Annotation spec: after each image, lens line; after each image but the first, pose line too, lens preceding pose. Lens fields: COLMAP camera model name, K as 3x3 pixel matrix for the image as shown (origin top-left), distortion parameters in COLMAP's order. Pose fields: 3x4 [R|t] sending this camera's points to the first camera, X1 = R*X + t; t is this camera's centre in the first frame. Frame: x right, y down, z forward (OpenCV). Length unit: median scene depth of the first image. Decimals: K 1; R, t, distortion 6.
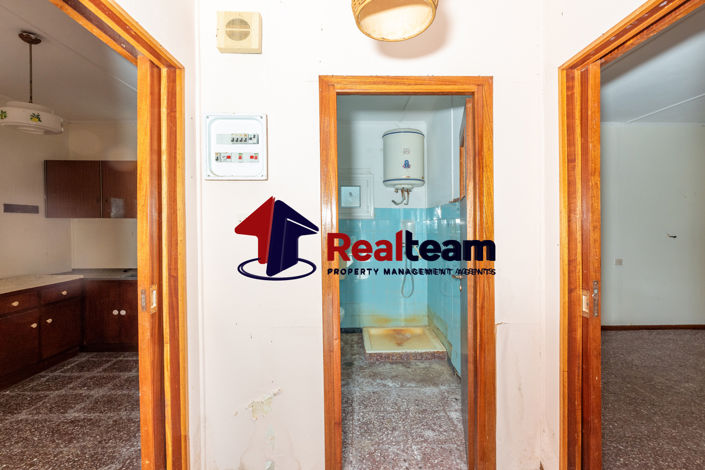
lens RADIAL K [[299.9, 0, 386.0], [0, 299.9, 219.7], [0, 0, 1]] dist [0.001648, 0.000647]
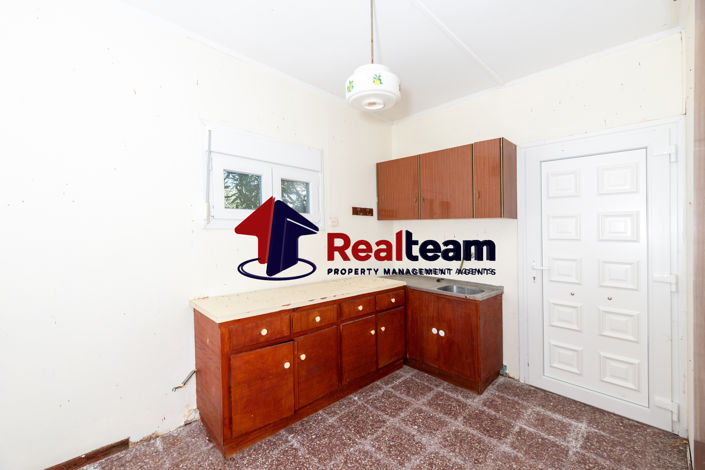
lens RADIAL K [[299.9, 0, 350.5], [0, 299.9, 234.5], [0, 0, 1]] dist [0.001648, 0.000647]
pose [[0.614481, 0.010554, -0.788861, -0.449200], [0.008144, 0.999772, 0.019720, 0.022231], [0.788889, -0.018542, 0.614256, 0.353544]]
